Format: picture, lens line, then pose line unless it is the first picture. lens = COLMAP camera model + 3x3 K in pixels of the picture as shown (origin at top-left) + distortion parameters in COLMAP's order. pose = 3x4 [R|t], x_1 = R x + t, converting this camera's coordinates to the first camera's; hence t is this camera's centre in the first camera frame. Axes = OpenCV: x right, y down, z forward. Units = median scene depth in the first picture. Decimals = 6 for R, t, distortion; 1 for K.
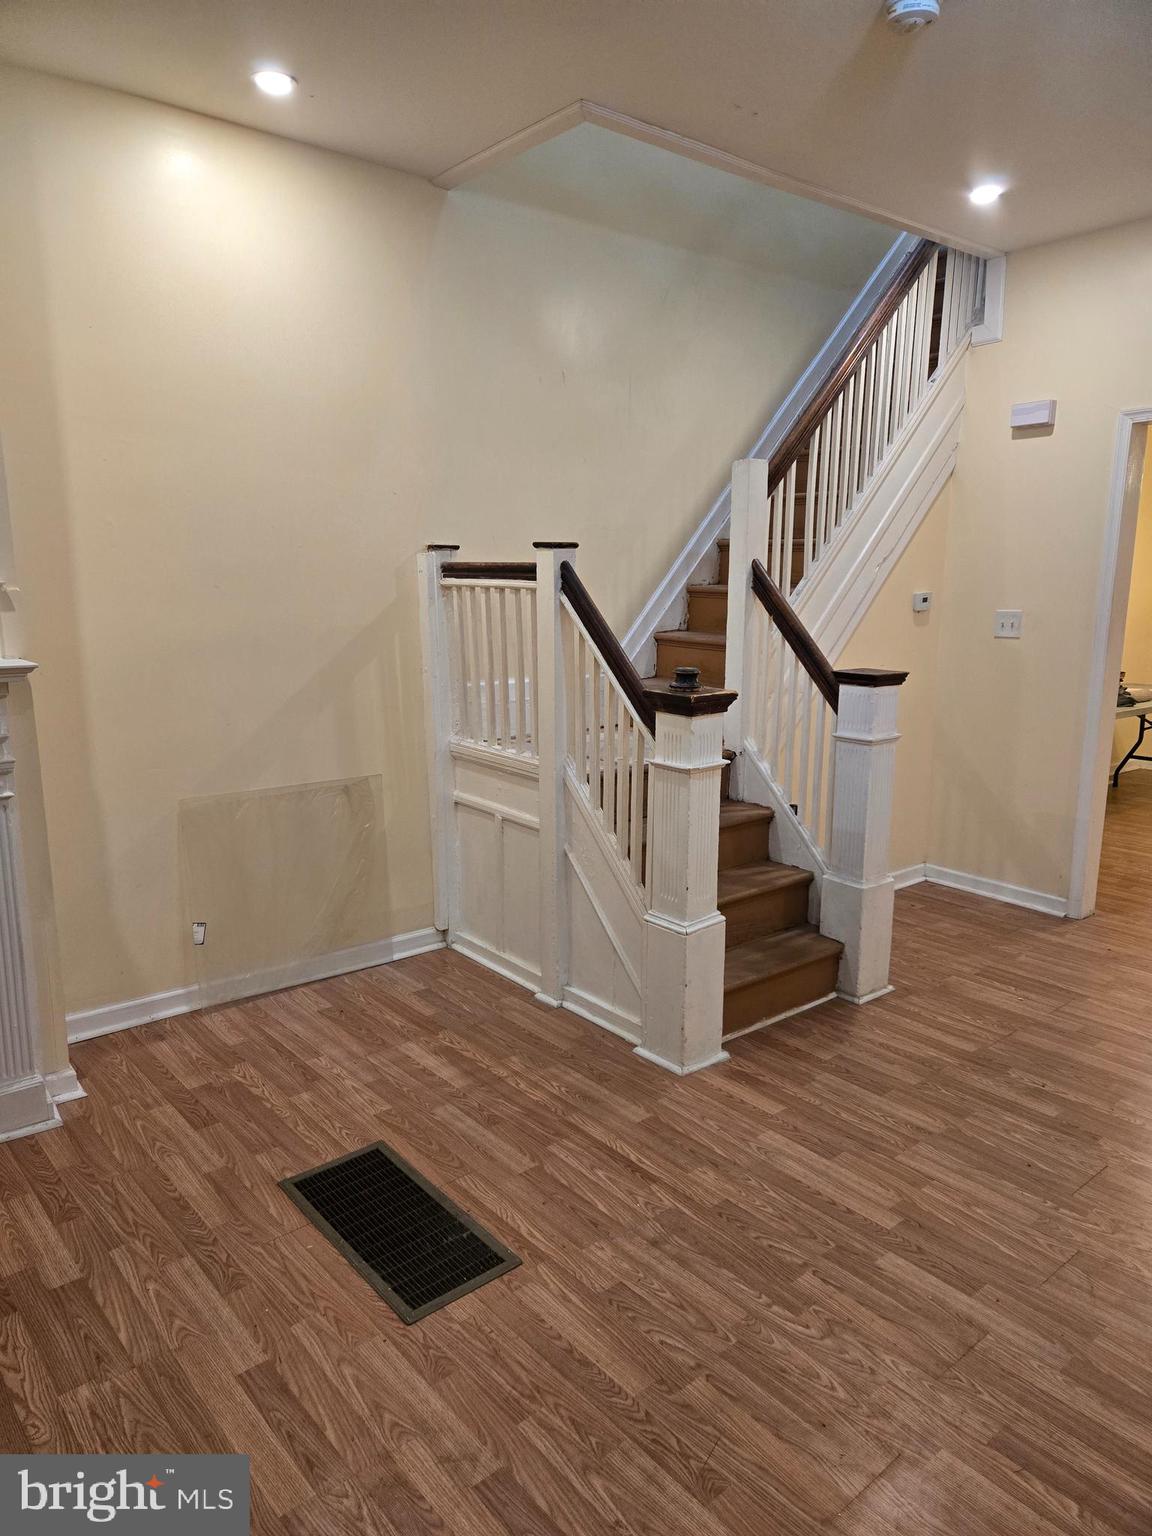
lens RADIAL K [[1027.2, 0, 581.9], [0, 1027.2, 776.9], [0, 0, 1]] dist [0.078743, -0.066738]
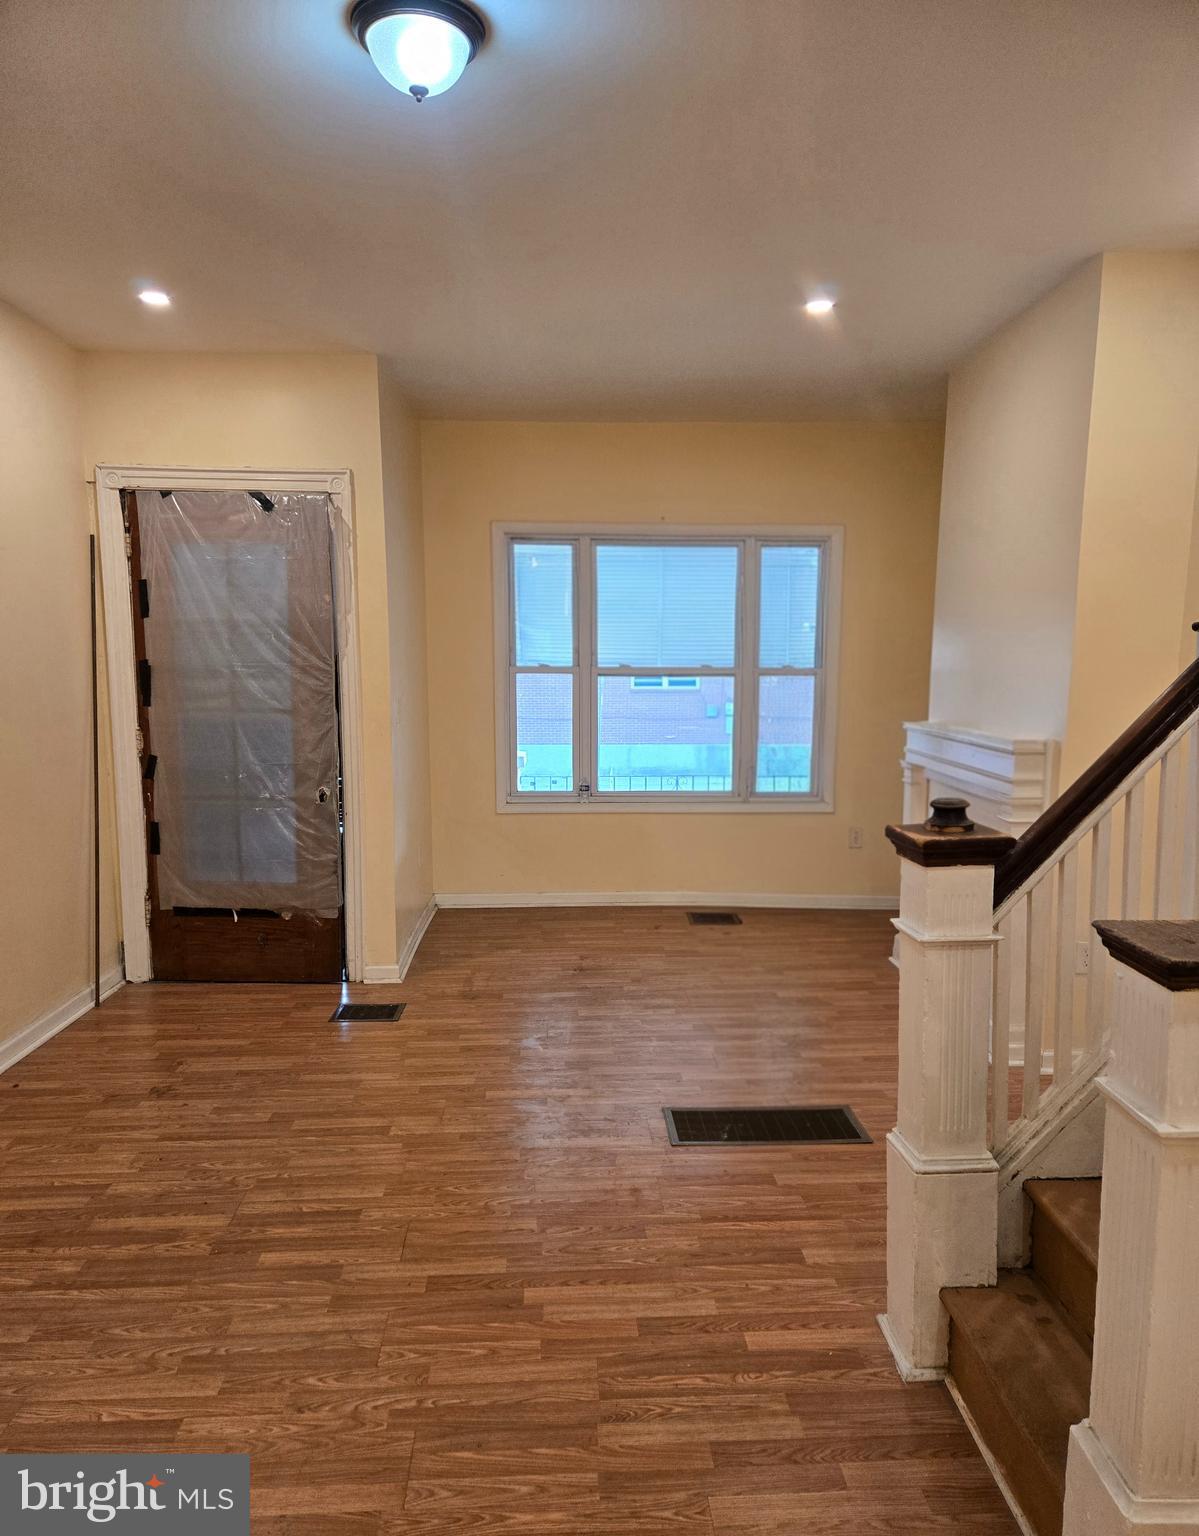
lens RADIAL K [[1072.5, 0, 605.5], [0, 1072.5, 812.4], [0, 0, 1]] dist [0.070205, -0.063693]
pose [[-0.604839, 0.110880, -0.788590, 0.955921], [-0.156202, 0.954504, 0.254014, -0.282598], [0.780878, 0.276817, -0.560002, 1.403815]]
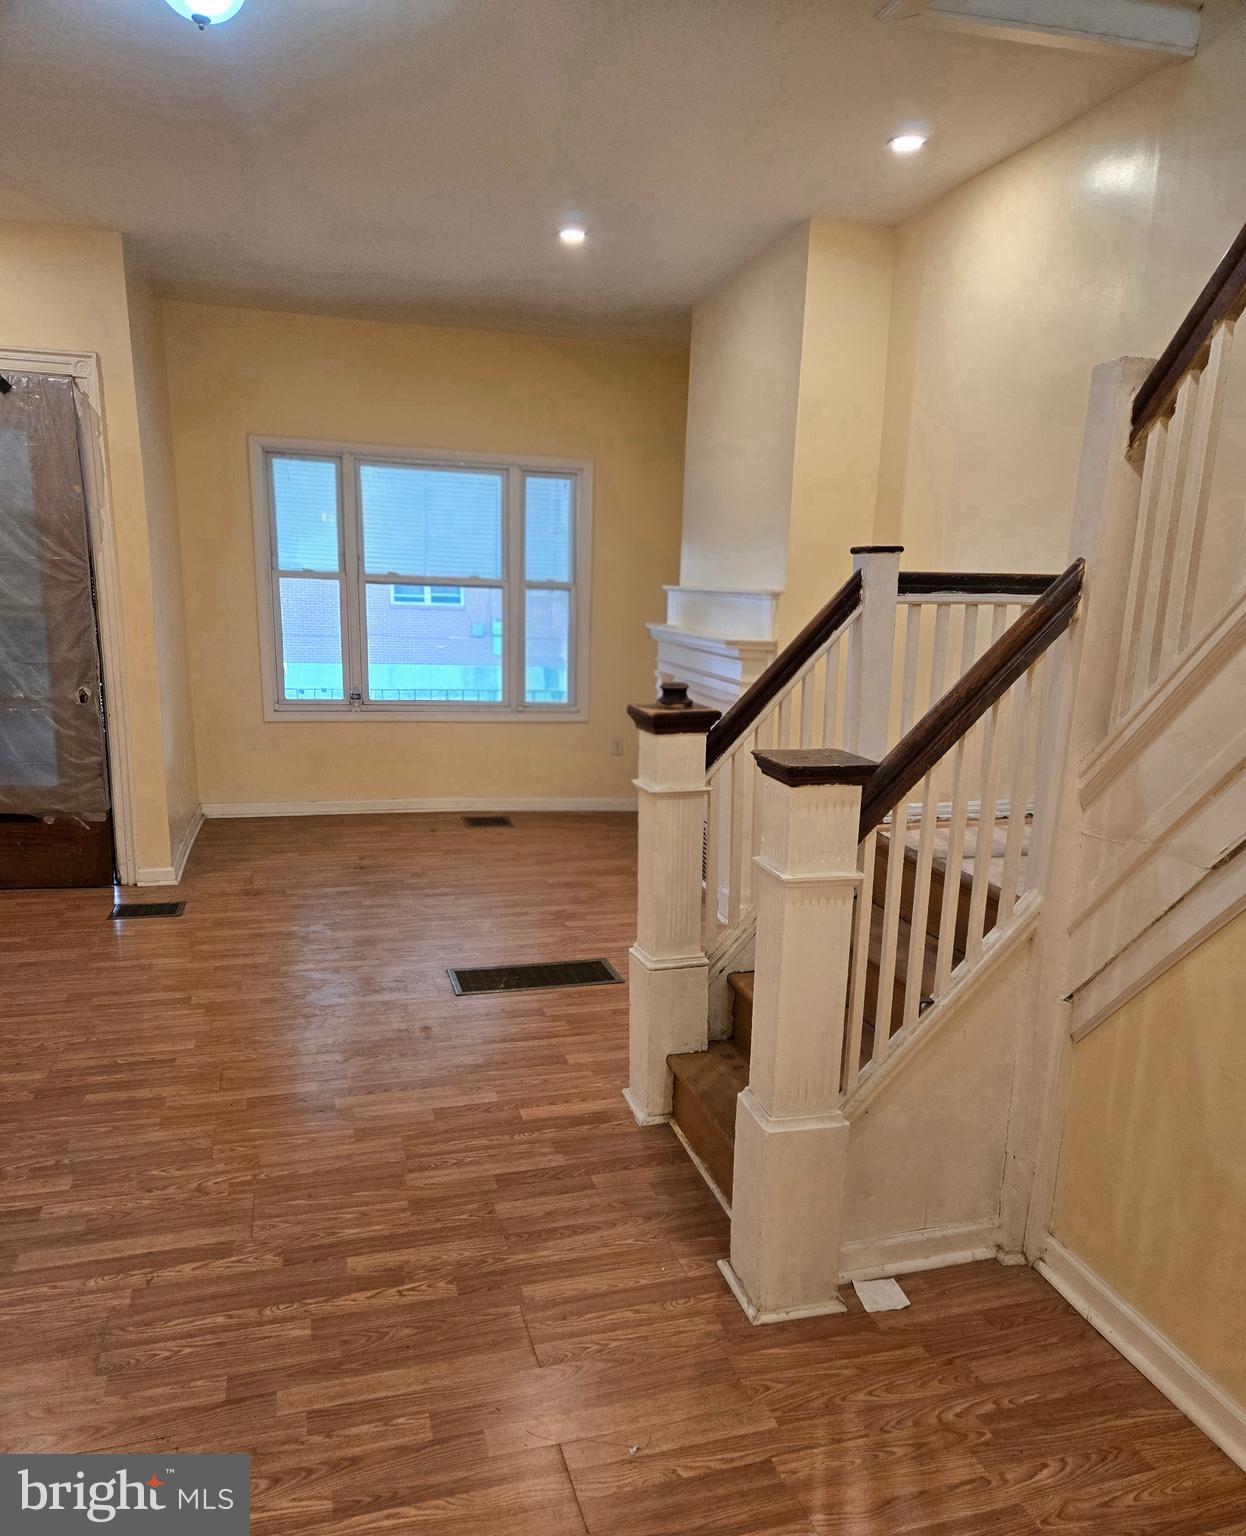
lens RADIAL K [[1114.7, 0, 643.3], [0, 1114.7, 856.4], [0, 0, 1]] dist [0.075171, -0.076996]
pose [[-0.396491, 0.206222, -0.894577, 1.173594], [-0.207932, 0.928947, 0.306304, -0.293539], [0.894181, 0.307458, -0.325439, 1.527867]]
